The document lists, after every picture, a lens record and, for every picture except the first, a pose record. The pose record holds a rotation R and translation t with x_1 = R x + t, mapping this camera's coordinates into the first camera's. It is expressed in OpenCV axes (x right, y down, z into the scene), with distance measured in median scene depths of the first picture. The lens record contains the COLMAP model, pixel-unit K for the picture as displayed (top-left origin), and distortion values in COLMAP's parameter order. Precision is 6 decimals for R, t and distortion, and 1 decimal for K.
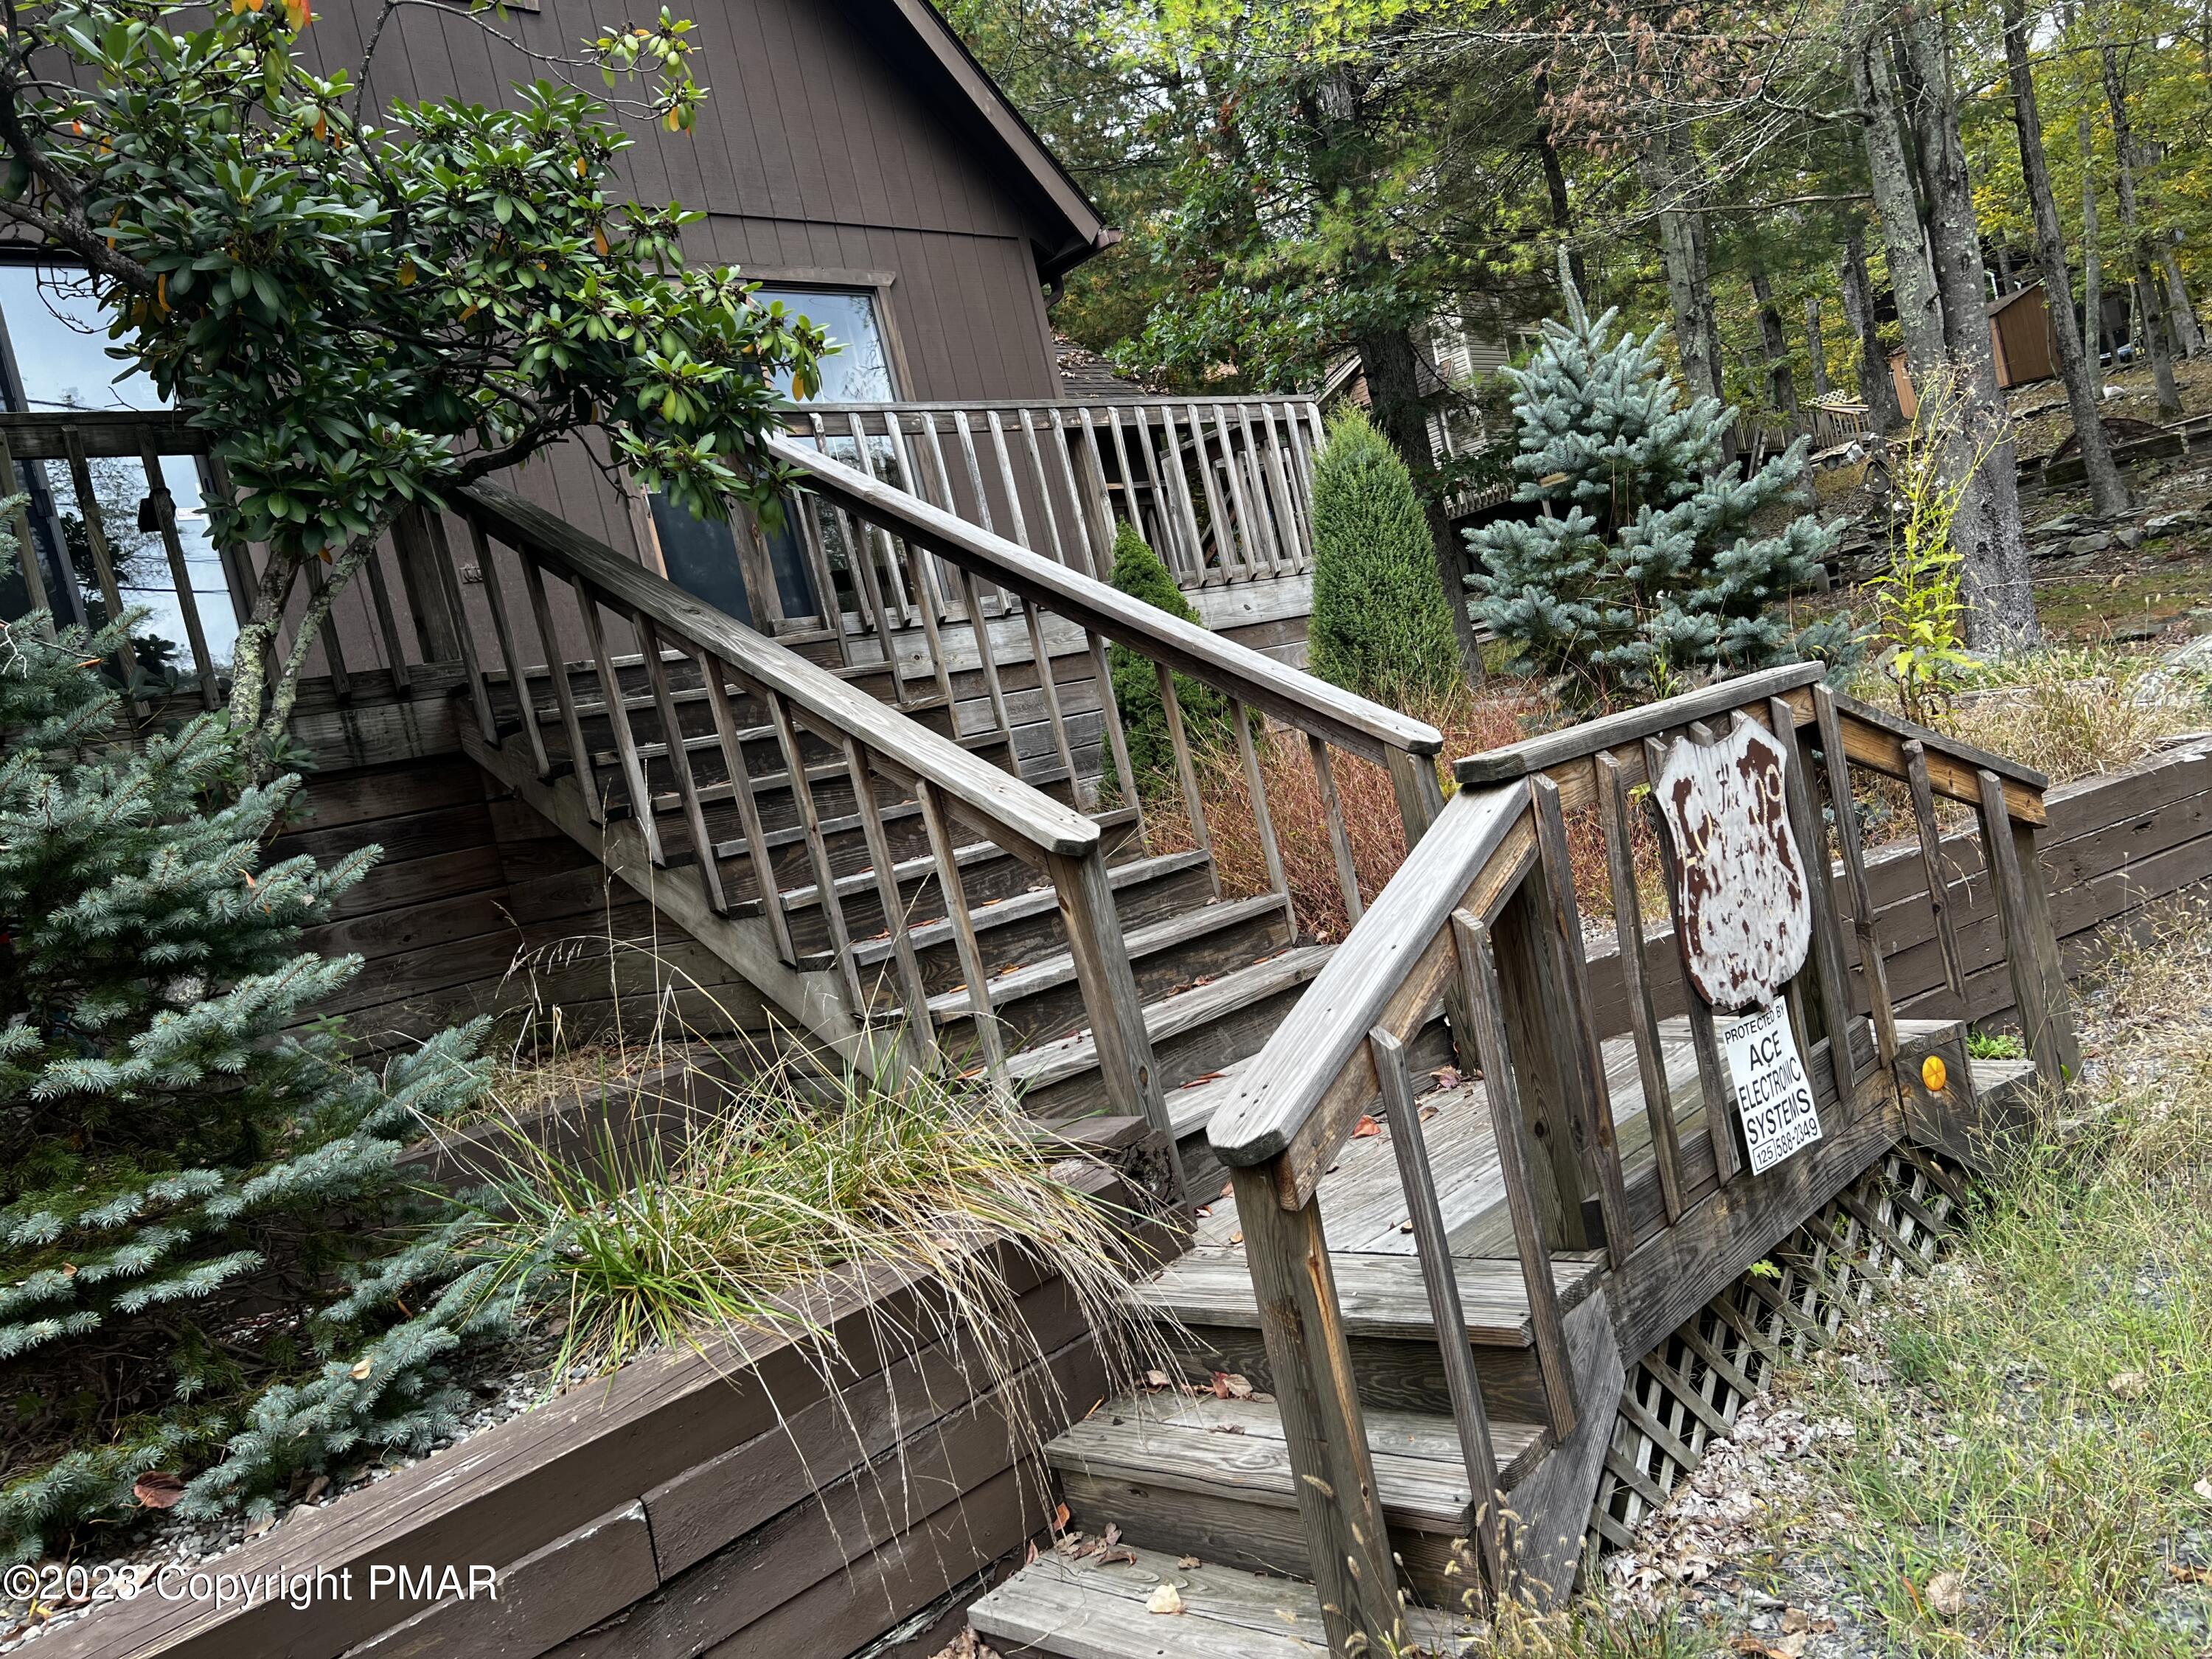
lens RADIAL K [[1667.0, 0, 1107.8], [0, 1667.0, 831.9], [0, 0, 1]] dist [0.056632, -0.058385]
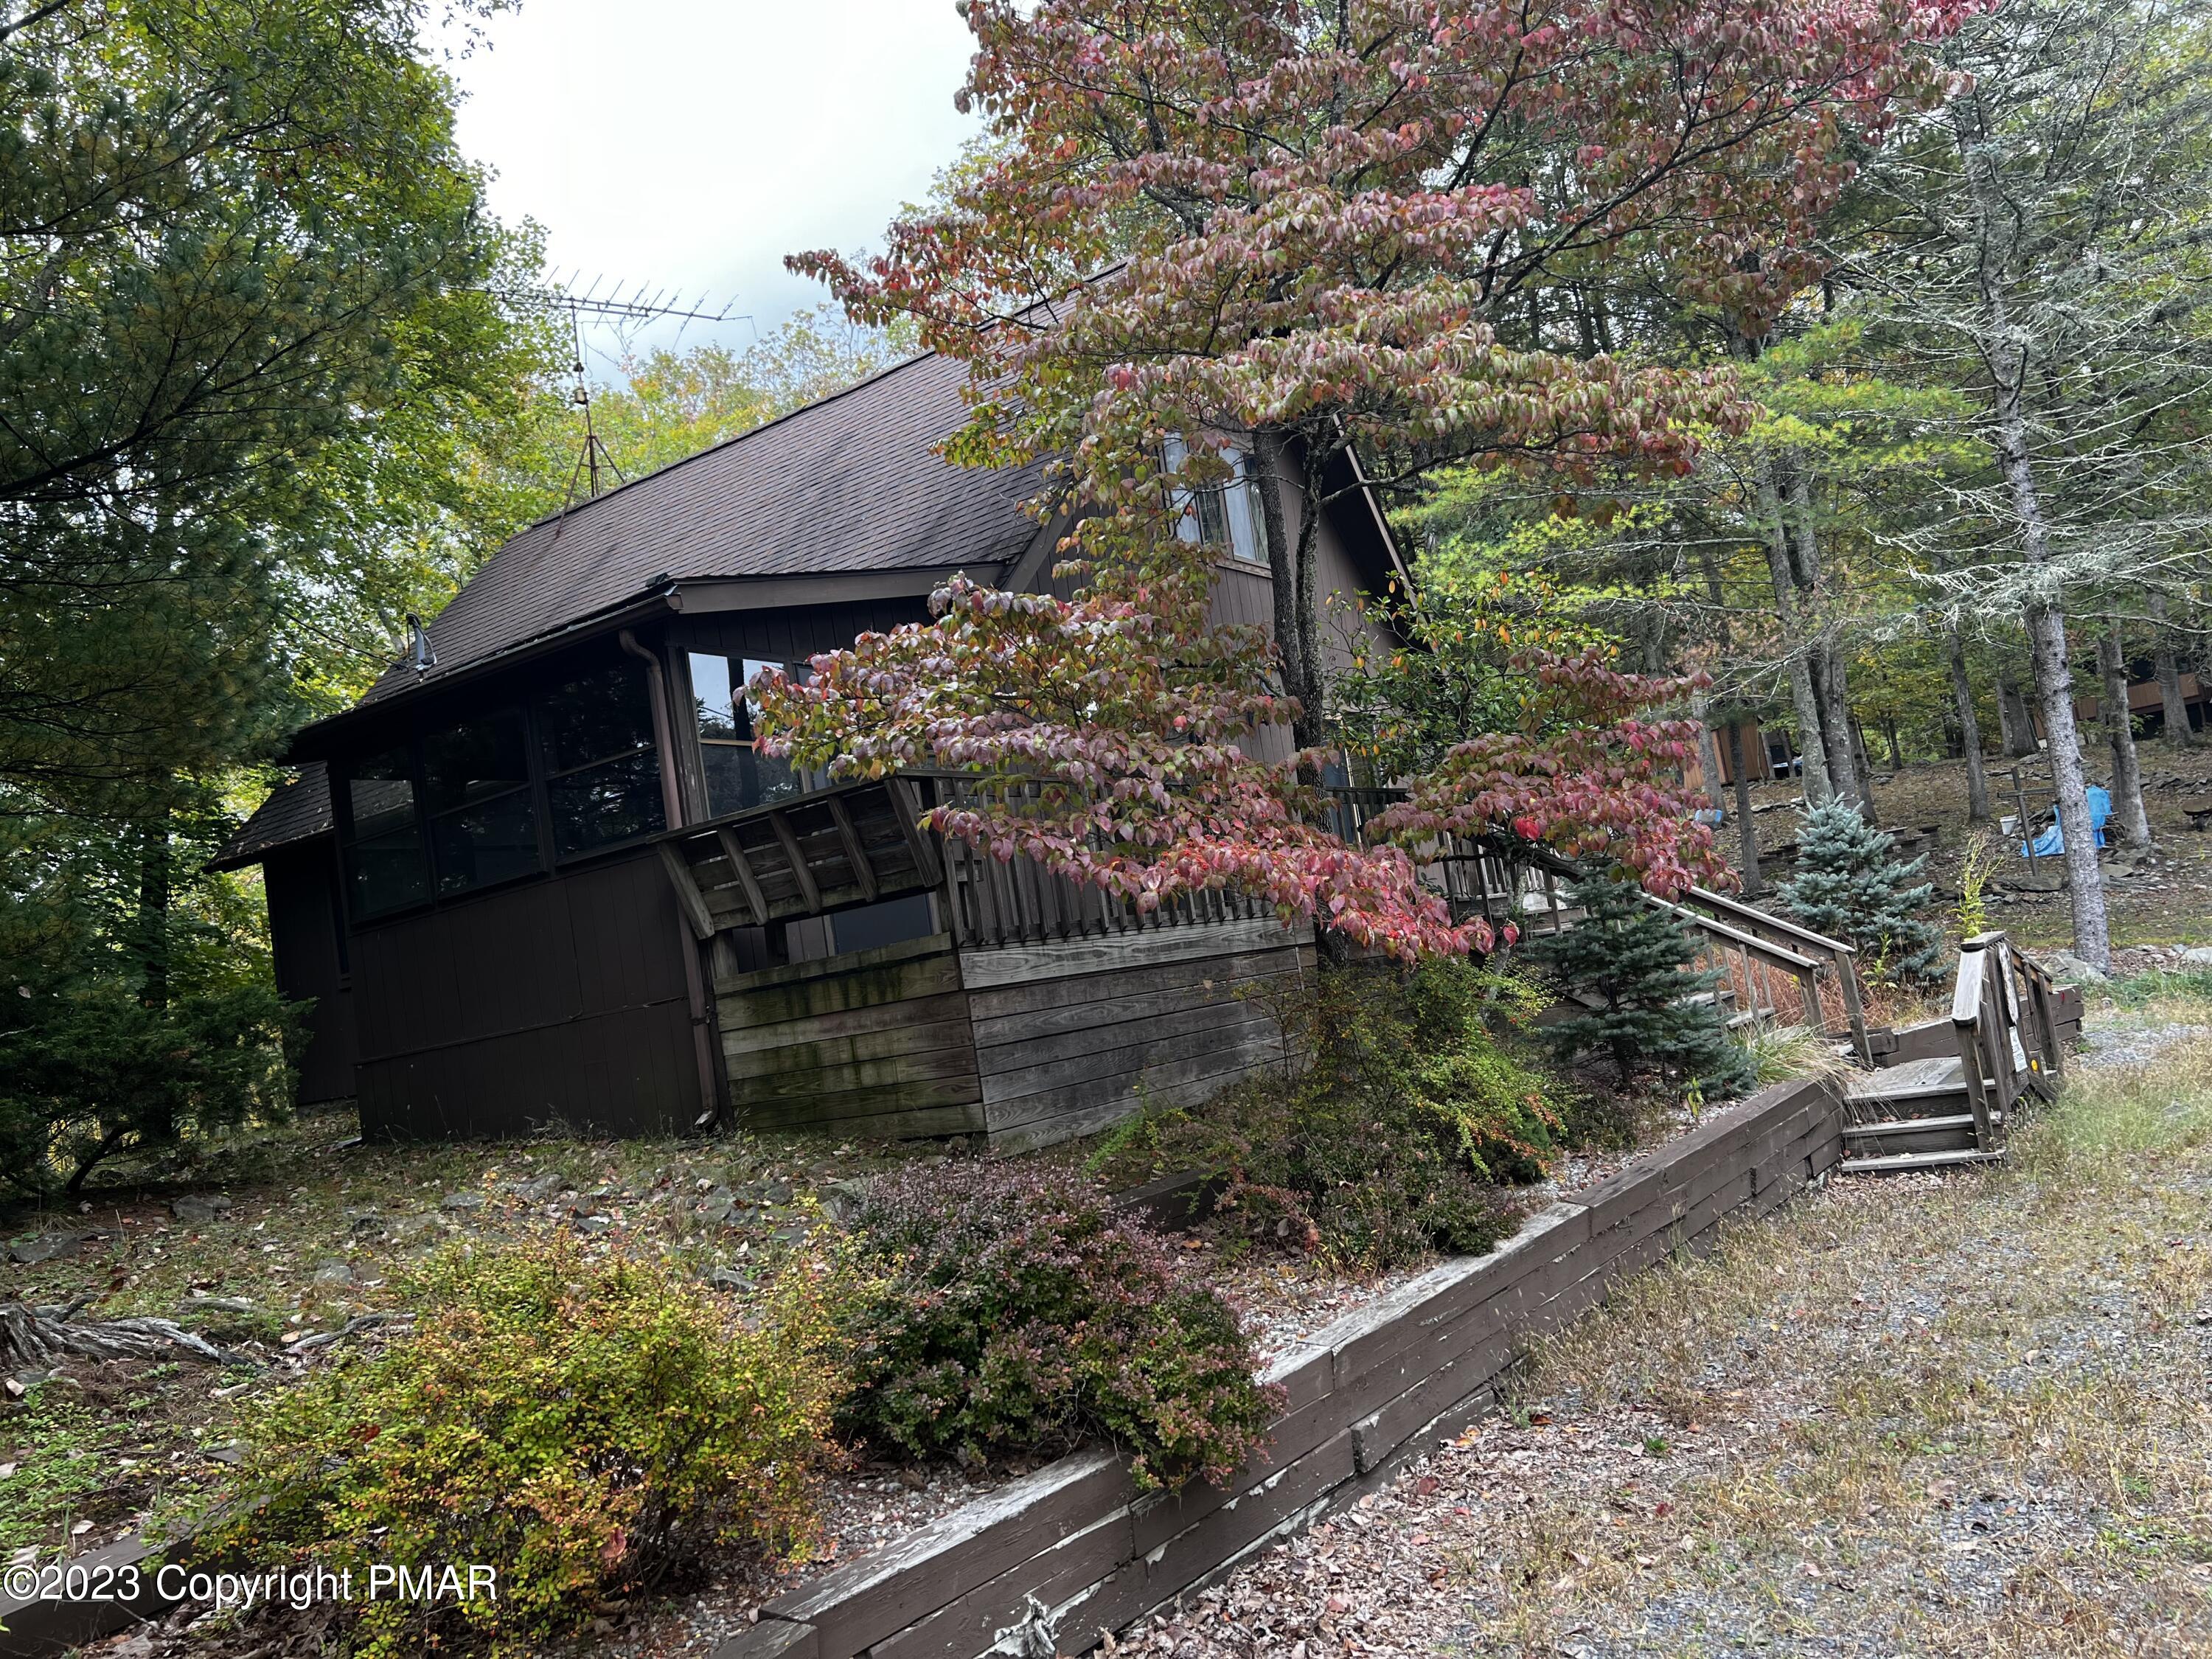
lens RADIAL K [[1667.0, 0, 1106.9], [0, 1667.0, 833.5], [0, 0, 1]] dist [0.056632, -0.058385]
pose [[0.980429, 0.088827, 0.175693, -1.215994], [-0.056235, 0.981602, -0.182468, 0.265488], [-0.188669, 0.169016, 0.967387, -1.199895]]
